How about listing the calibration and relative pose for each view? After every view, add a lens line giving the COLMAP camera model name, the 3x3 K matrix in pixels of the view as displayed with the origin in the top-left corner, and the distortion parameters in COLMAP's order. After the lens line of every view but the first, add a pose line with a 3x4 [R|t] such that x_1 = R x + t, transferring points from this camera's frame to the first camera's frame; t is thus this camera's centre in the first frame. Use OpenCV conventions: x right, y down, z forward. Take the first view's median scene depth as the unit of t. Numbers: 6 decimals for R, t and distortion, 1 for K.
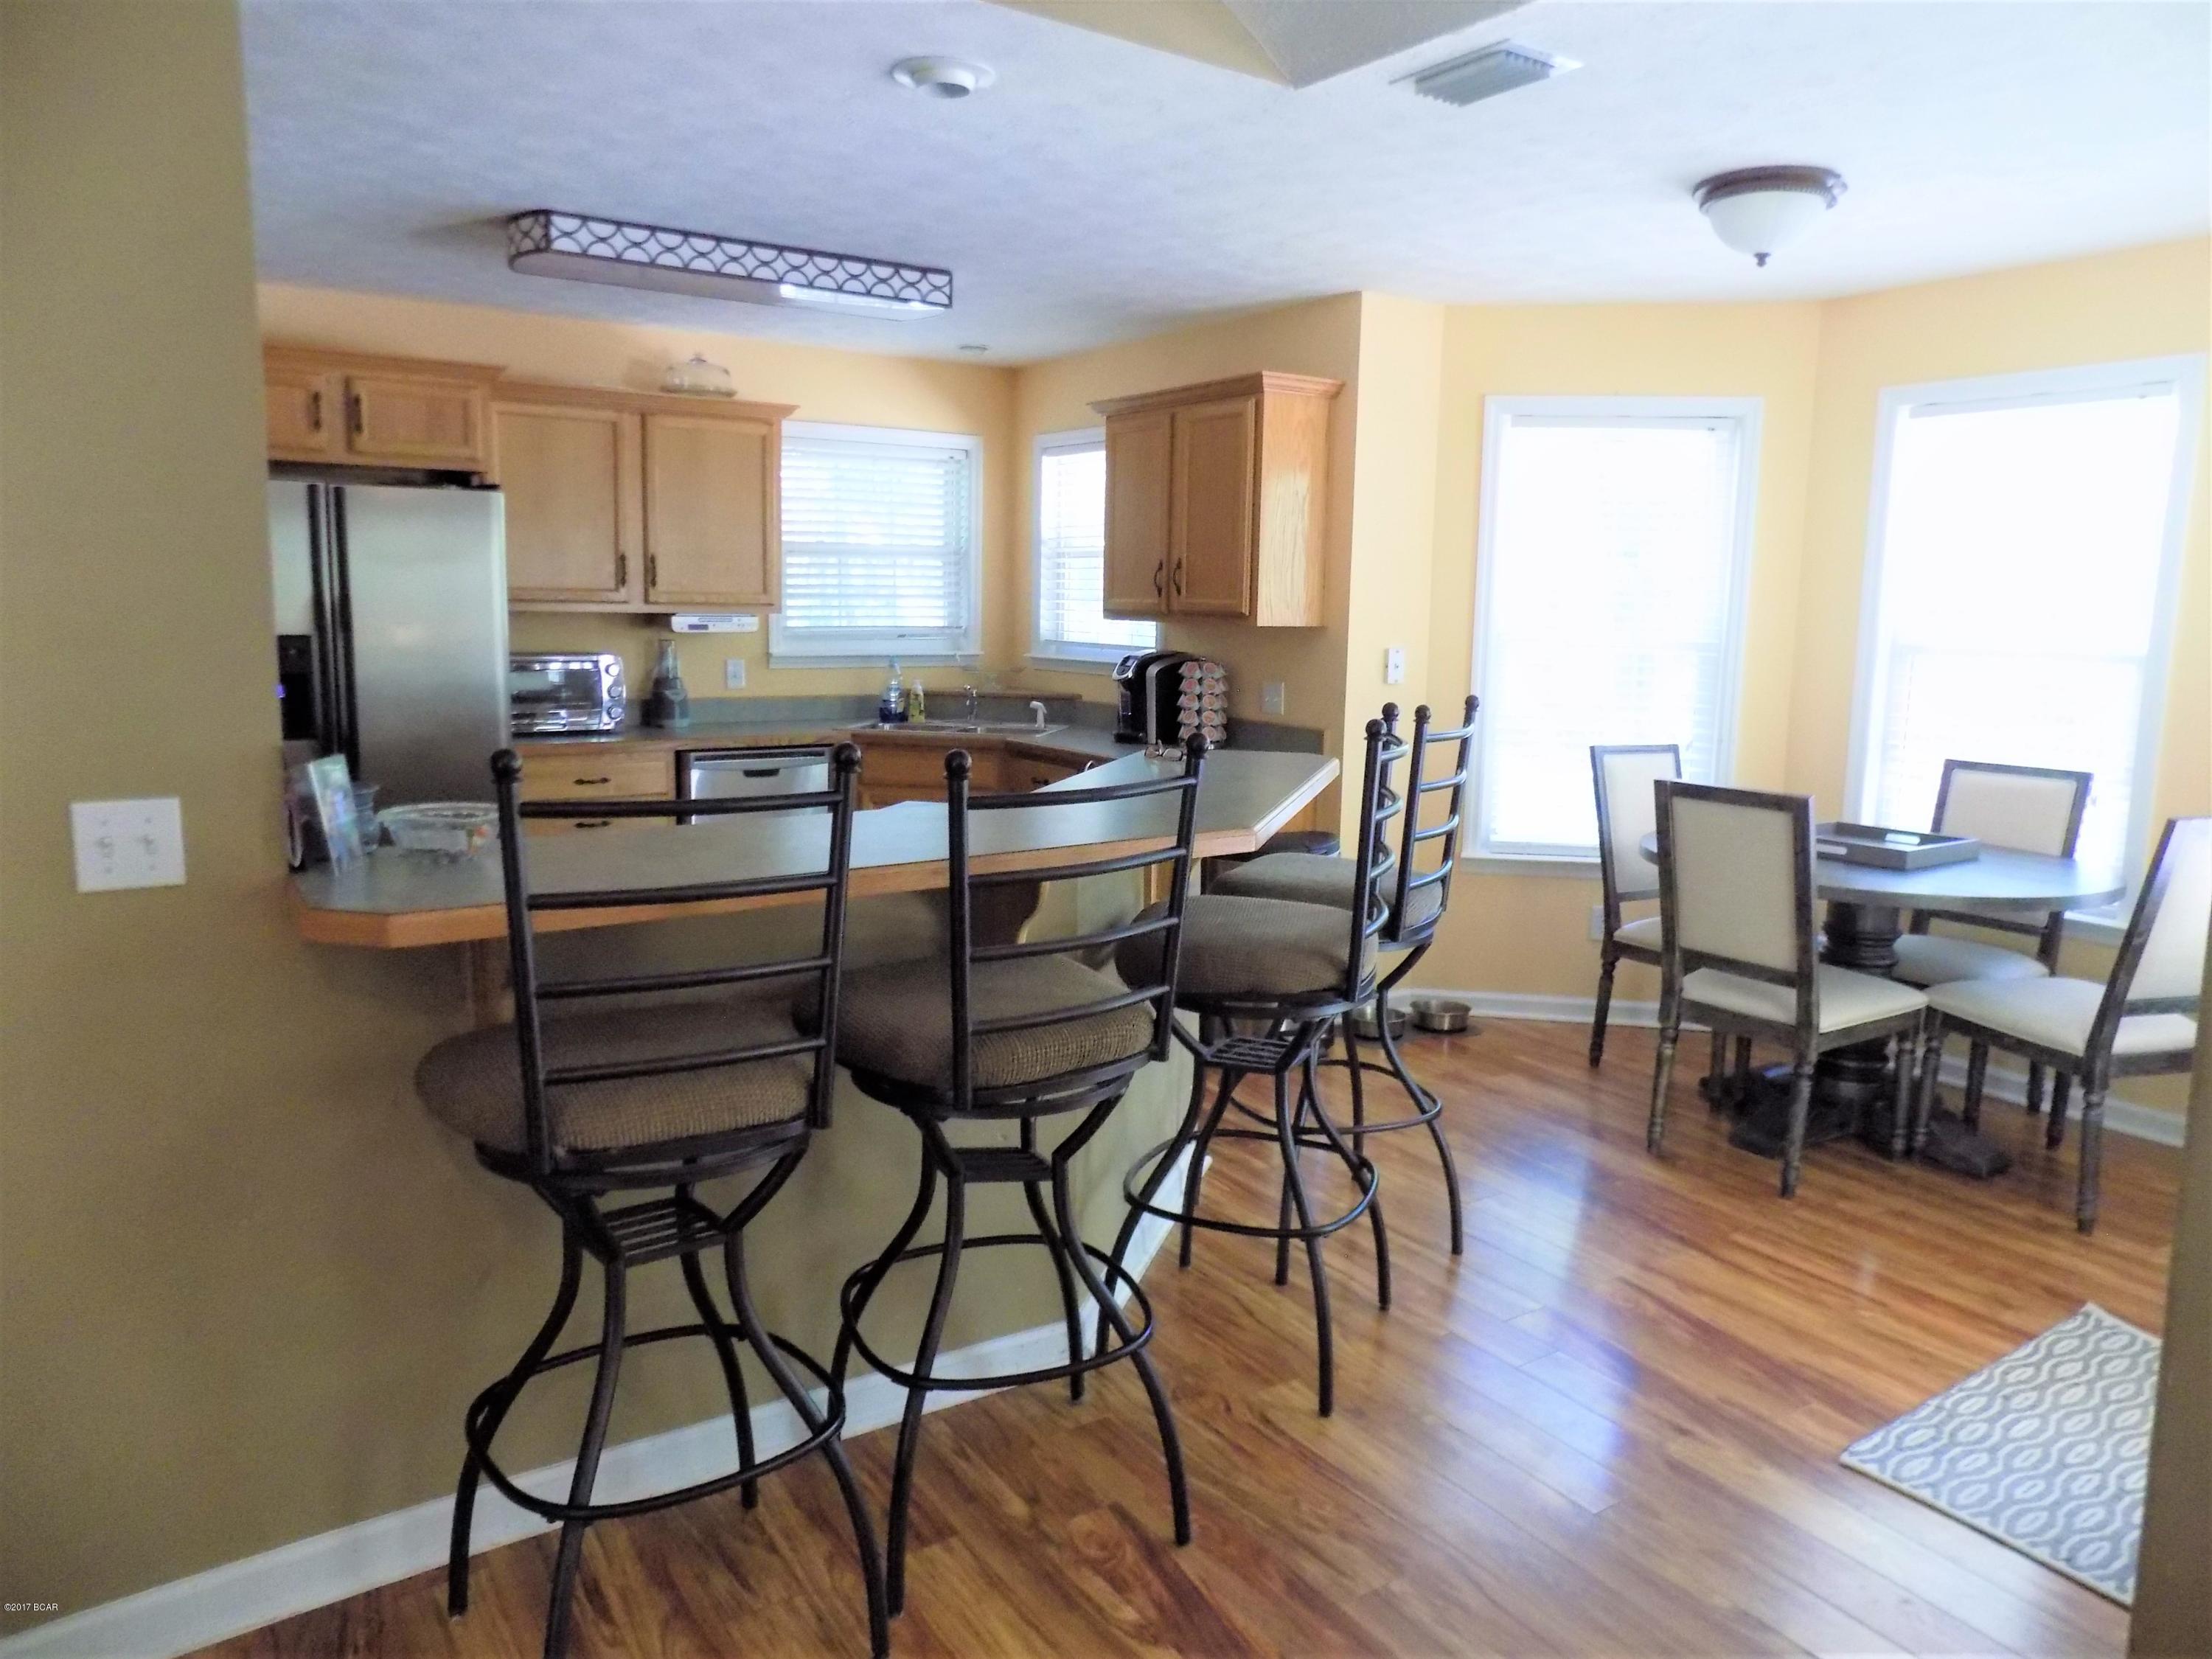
lens RADIAL K [[1468.9, 0, 1098.9], [0, 1468.9, 822.4], [0, 0, 1]] dist [-0.054320, 0.050842]
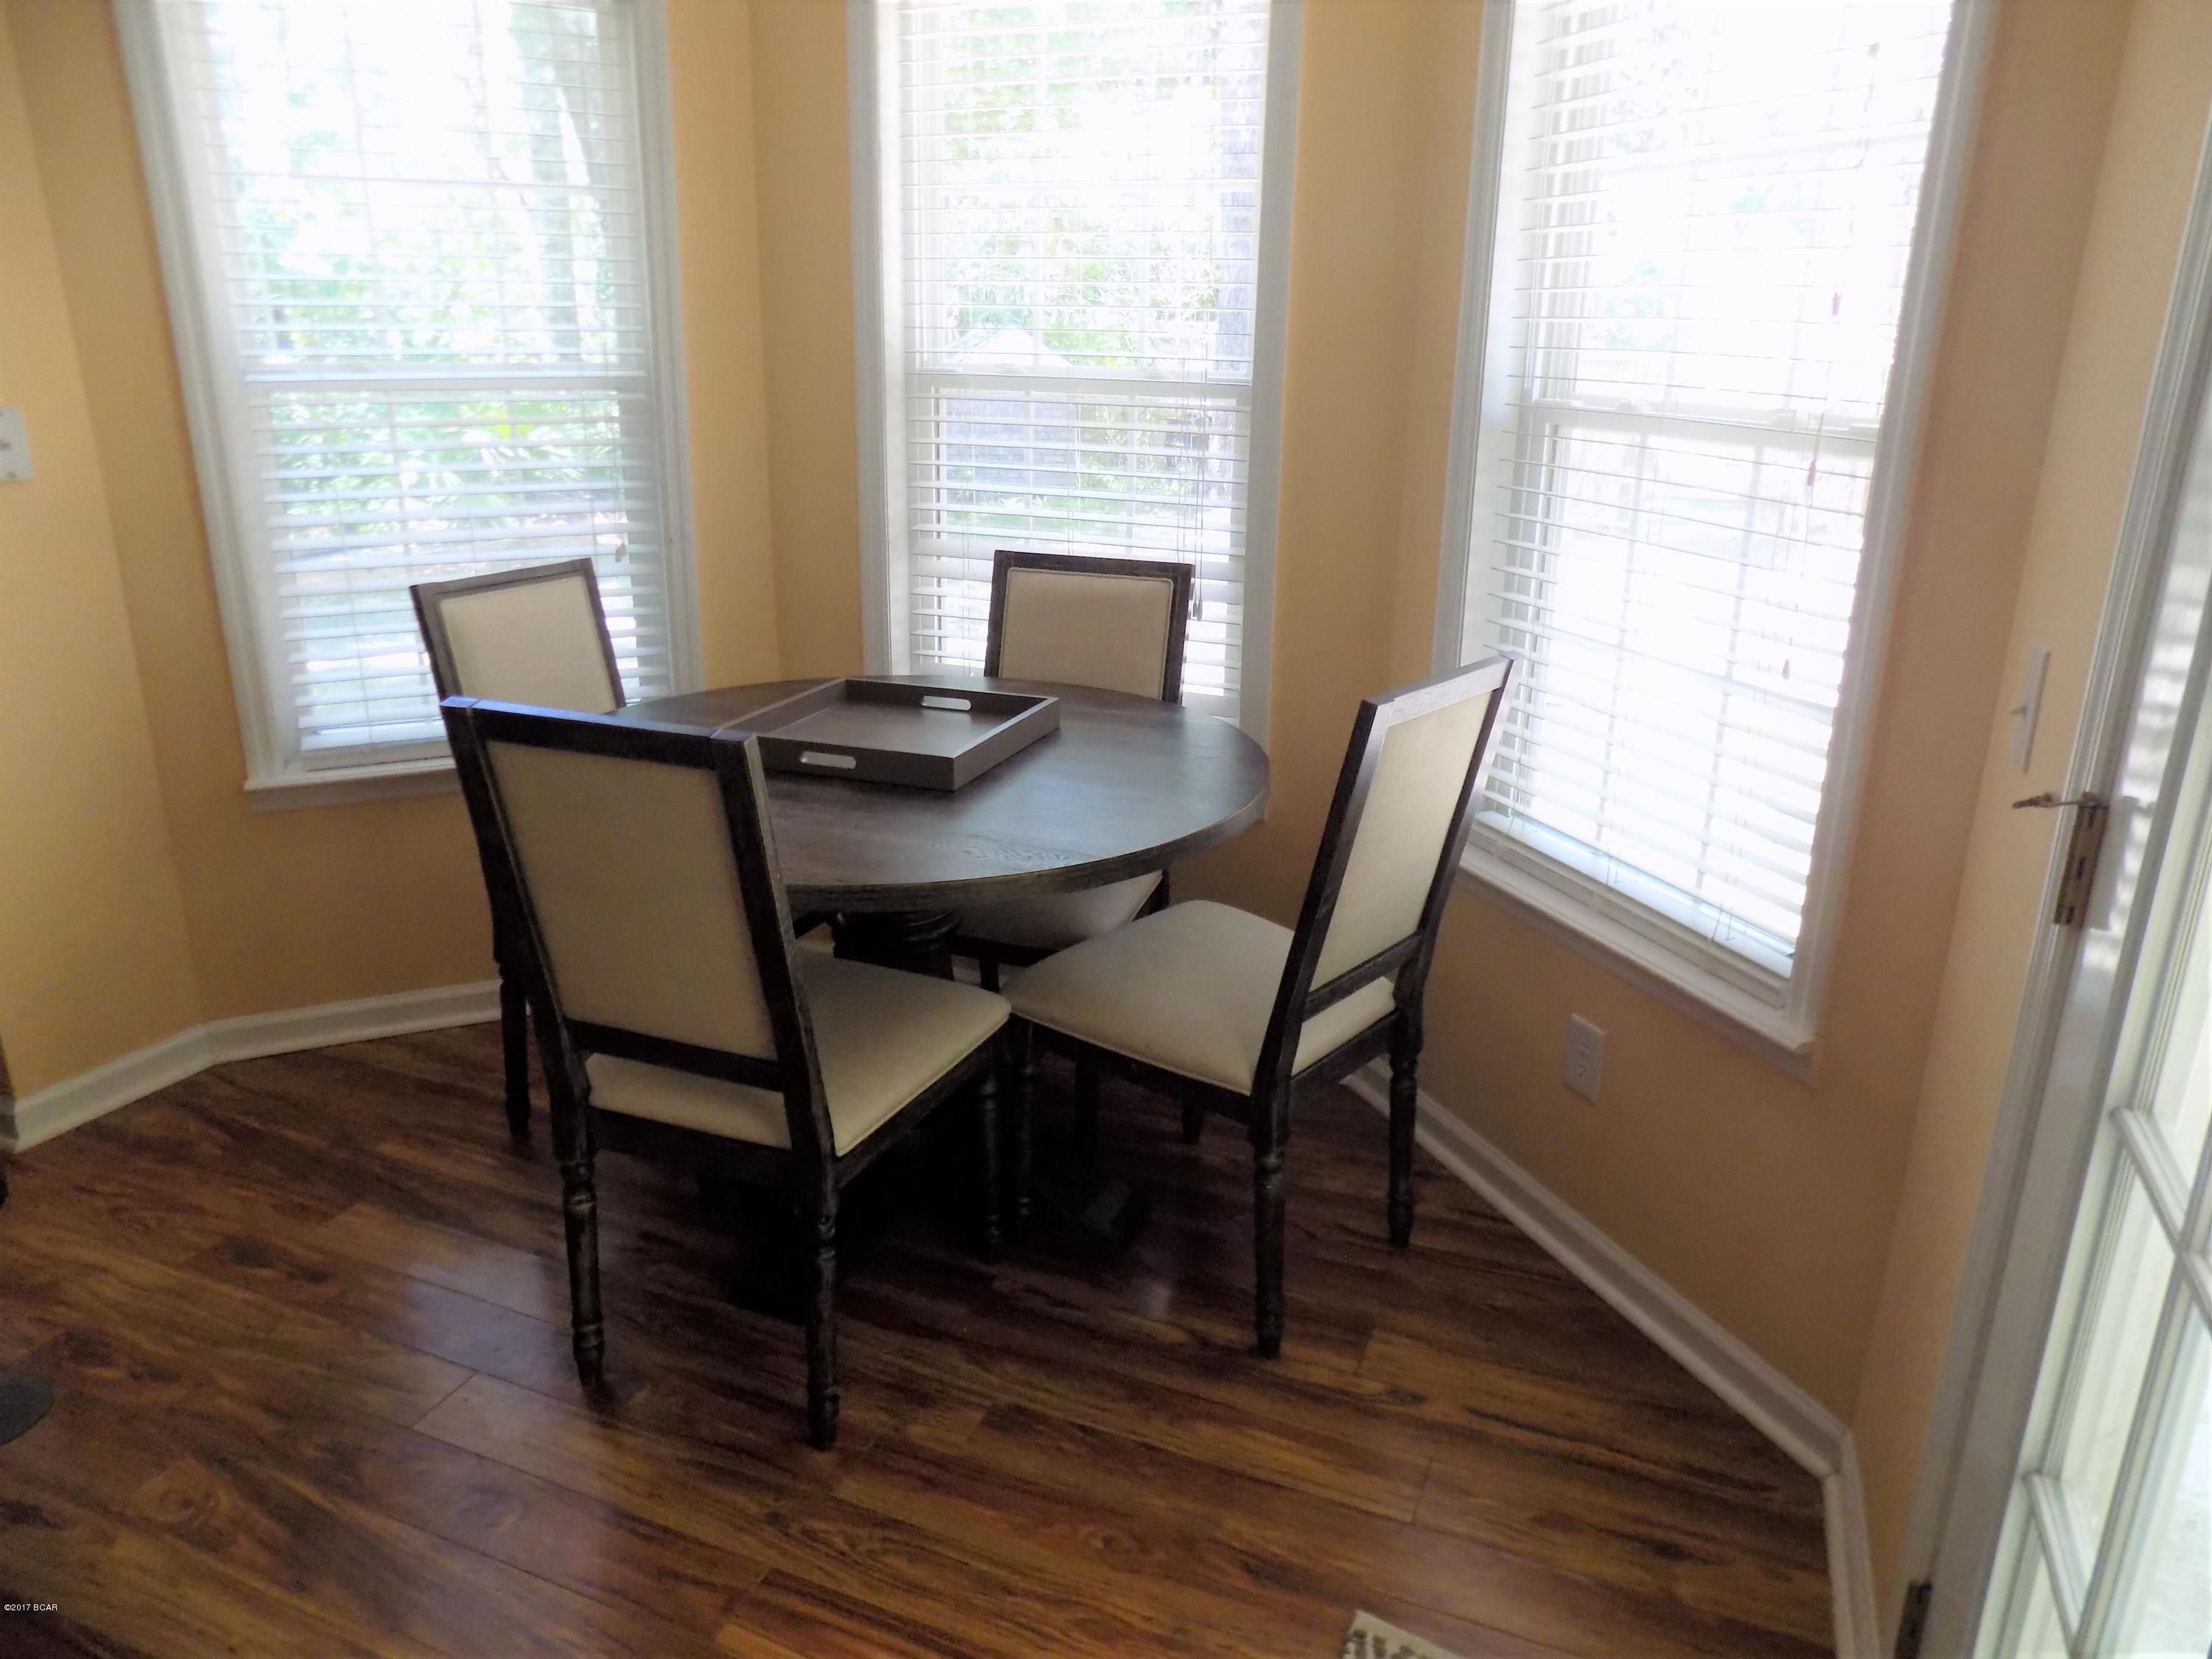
lens RADIAL K [[1468.9, 0, 1102.6], [0, 1468.9, 825.5], [0, 0, 1]] dist [-0.054320, 0.050842]
pose [[0.824061, -0.185255, 0.535354, 0.288350], [0.085484, 0.974862, 0.205760, -0.064092], [-0.560014, -0.123794, 0.819182, 0.486834]]
